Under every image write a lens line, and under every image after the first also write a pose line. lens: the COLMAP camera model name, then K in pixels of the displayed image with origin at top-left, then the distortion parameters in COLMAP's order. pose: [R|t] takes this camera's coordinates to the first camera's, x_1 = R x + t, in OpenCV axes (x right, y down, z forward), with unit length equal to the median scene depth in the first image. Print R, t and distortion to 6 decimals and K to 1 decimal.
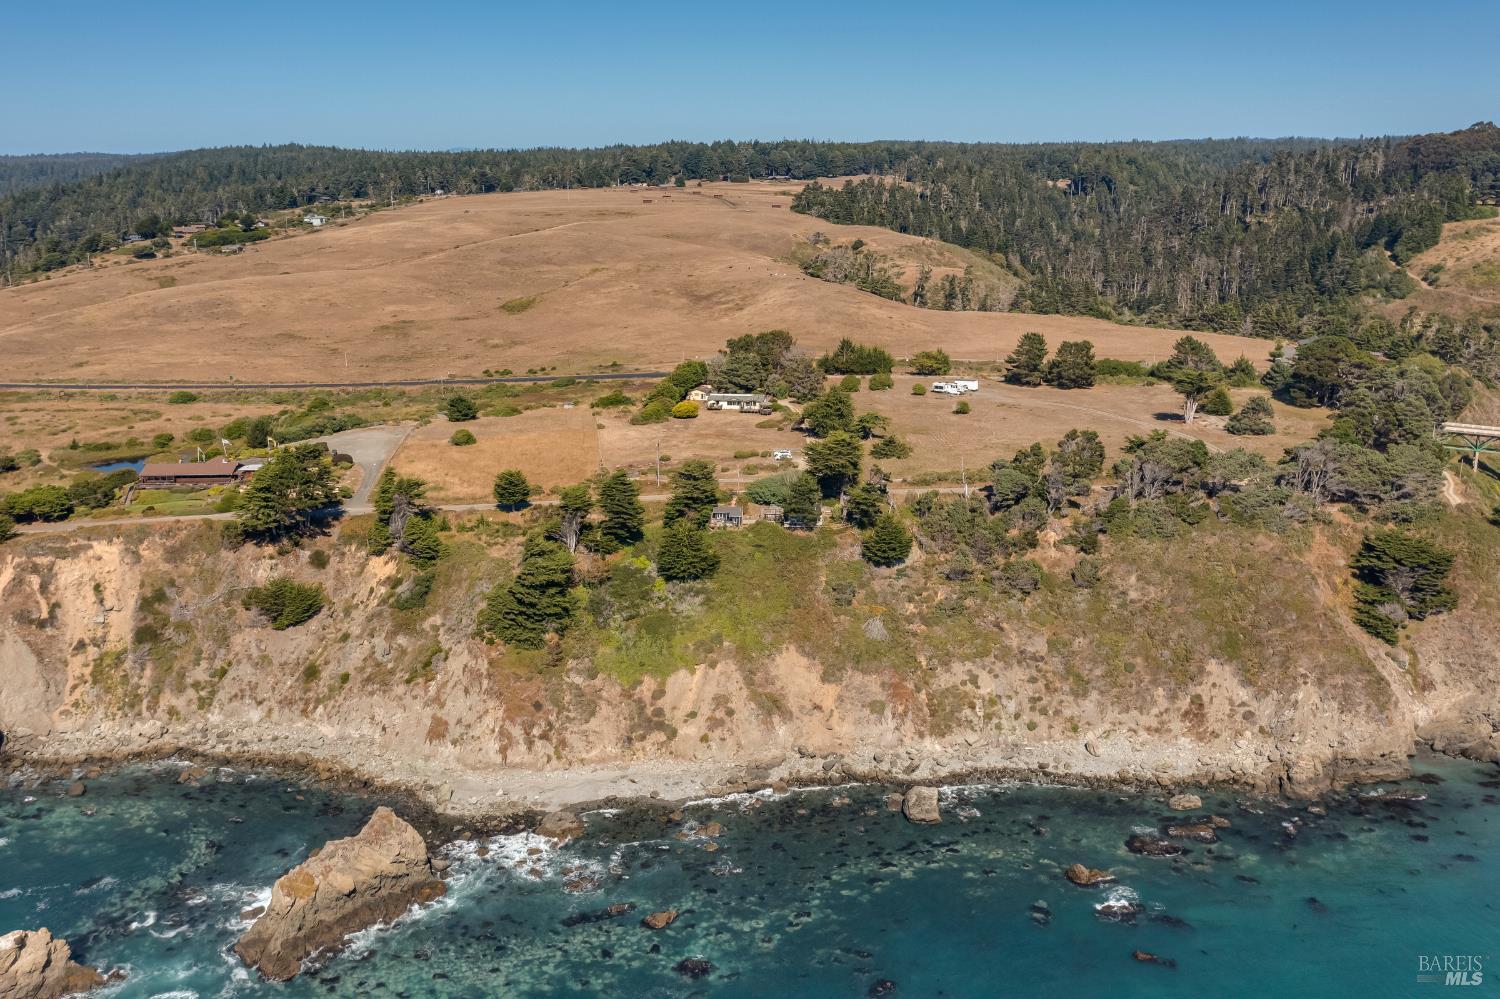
lens RADIAL K [[1664.0, 0, 750.0], [0, 1664.0, 499.5], [0, 0, 1]] dist [-0.014654, 0.009604]
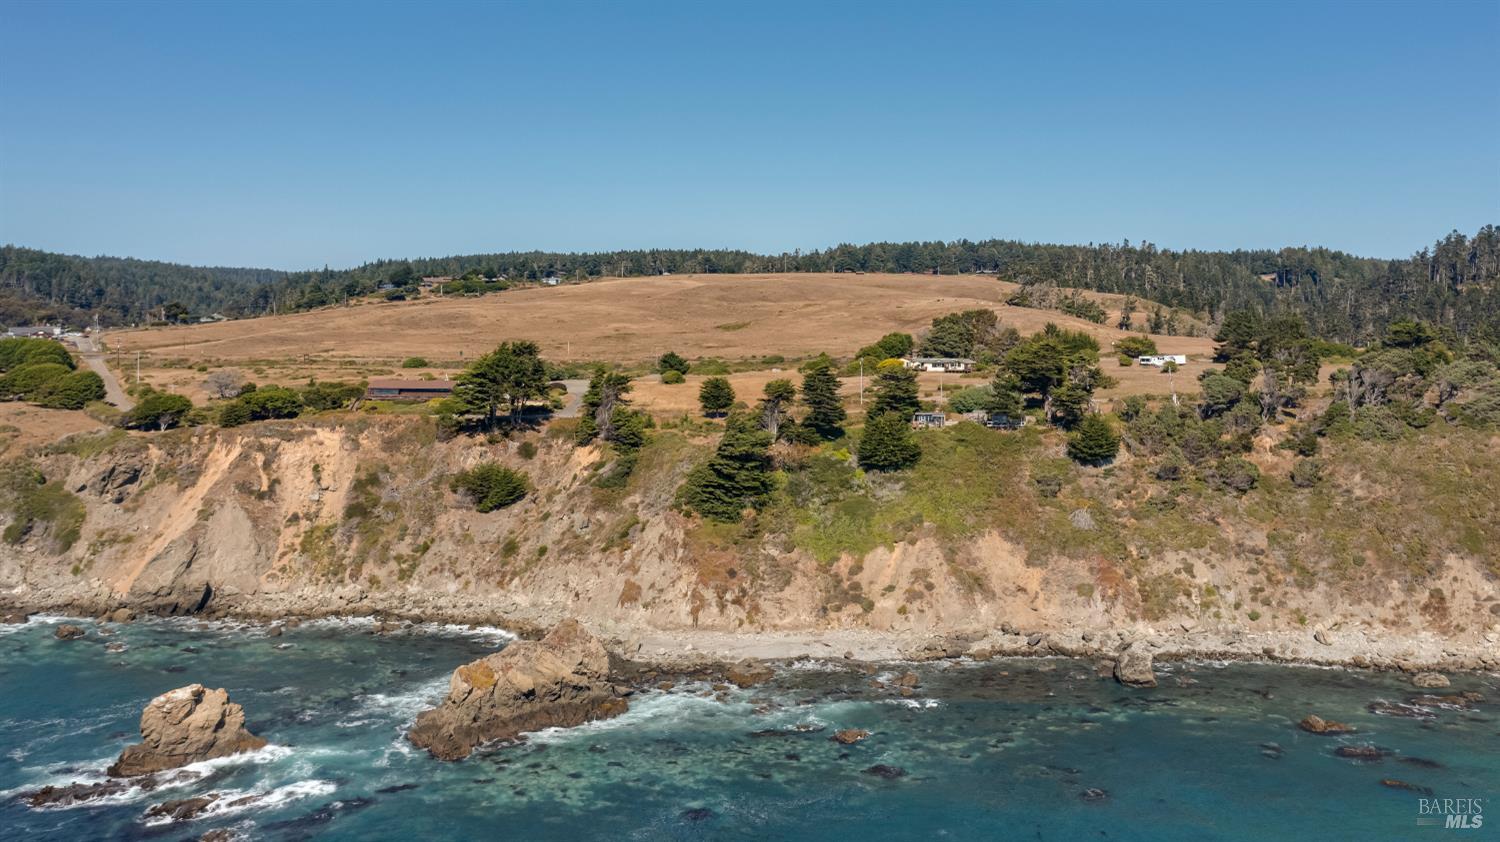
lens RADIAL K [[1590.1, 0, 750.0], [0, 1590.1, 421.0], [0, 0, 1]] dist [-0.016502, 0.022317]
pose [[0.990862, 0.004301, -0.134814, 0.008506], [-0.039456, 0.965015, -0.259208, 0.273214], [0.128983, 0.262159, 0.956366, 0.080688]]
